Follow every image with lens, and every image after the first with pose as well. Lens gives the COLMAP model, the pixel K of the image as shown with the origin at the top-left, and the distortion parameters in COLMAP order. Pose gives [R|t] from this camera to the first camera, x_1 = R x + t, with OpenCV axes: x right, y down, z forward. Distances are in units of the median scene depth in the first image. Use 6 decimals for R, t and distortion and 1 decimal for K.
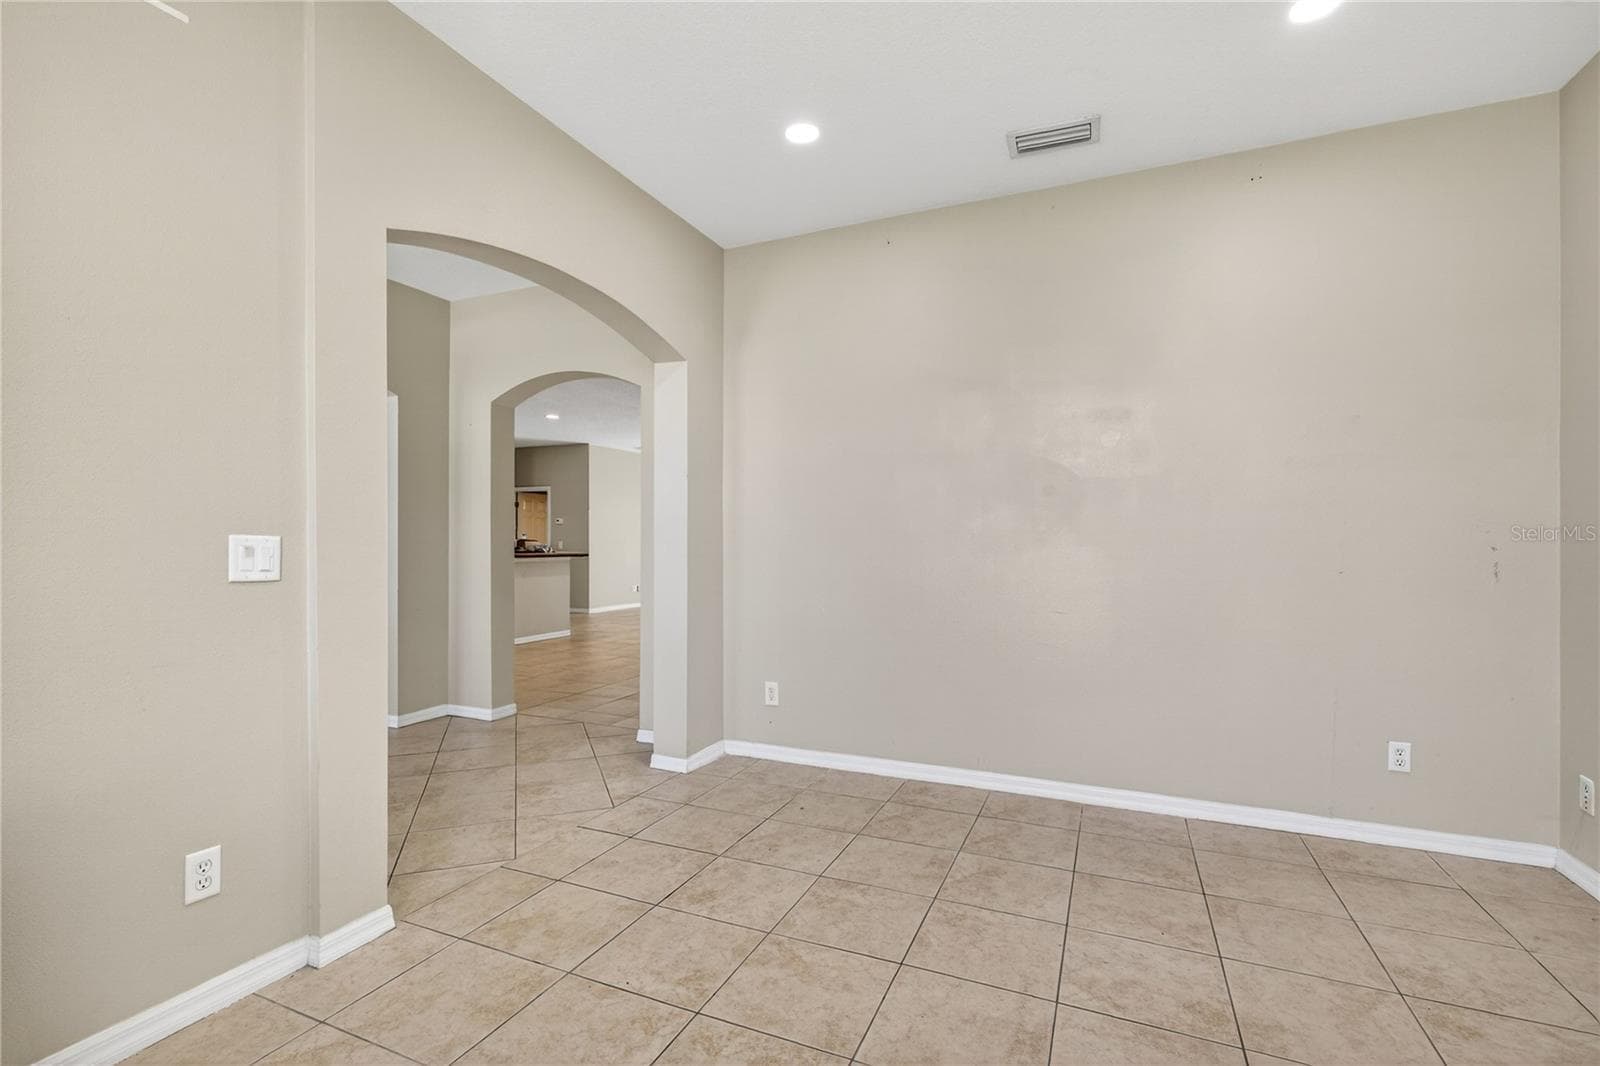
lens RADIAL K [[725.0, 0, 800.5], [0, 725.0, 539.2], [0, 0, 1]] dist [0.001512, -0.000136]
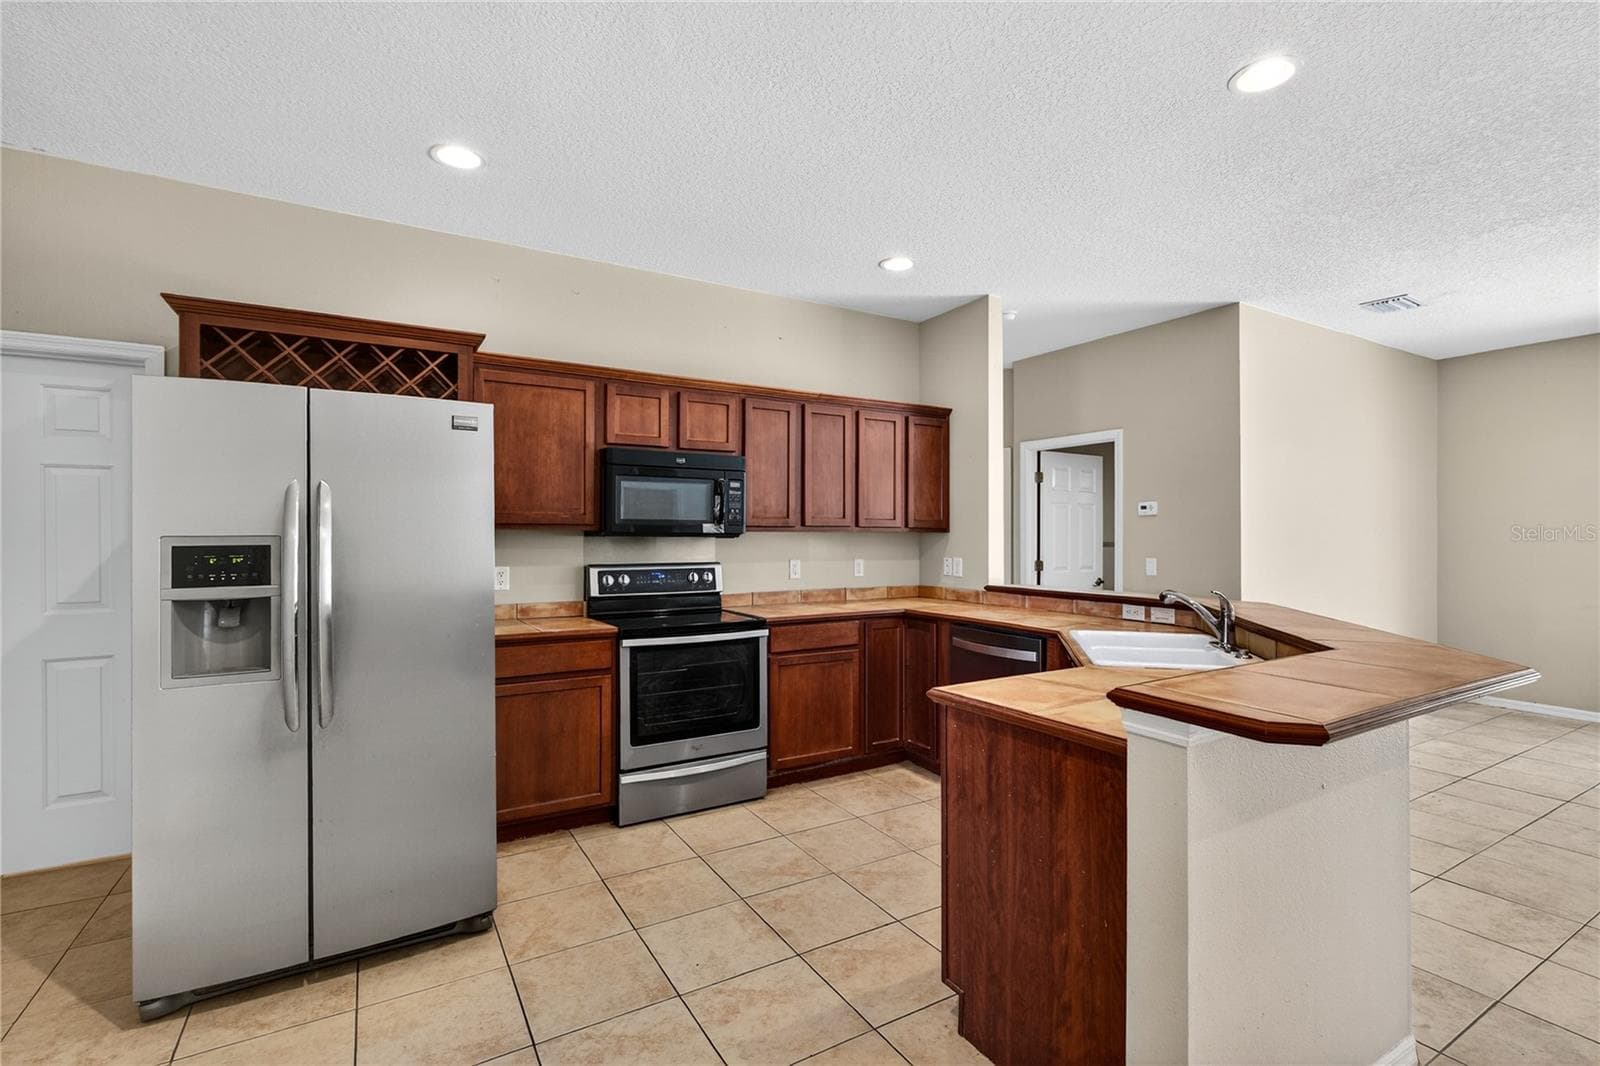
lens RADIAL K [[725.0, 0, 793.2], [0, 725.0, 530.0], [0, 0, 1]] dist [0.001512, -0.000136]
pose [[0.811029, -0.000867, -0.585006, -0.250299], [0.001460, 0.999999, 0.000542, -0.012839], [0.585005, -0.001294, 0.811029, 0.530768]]
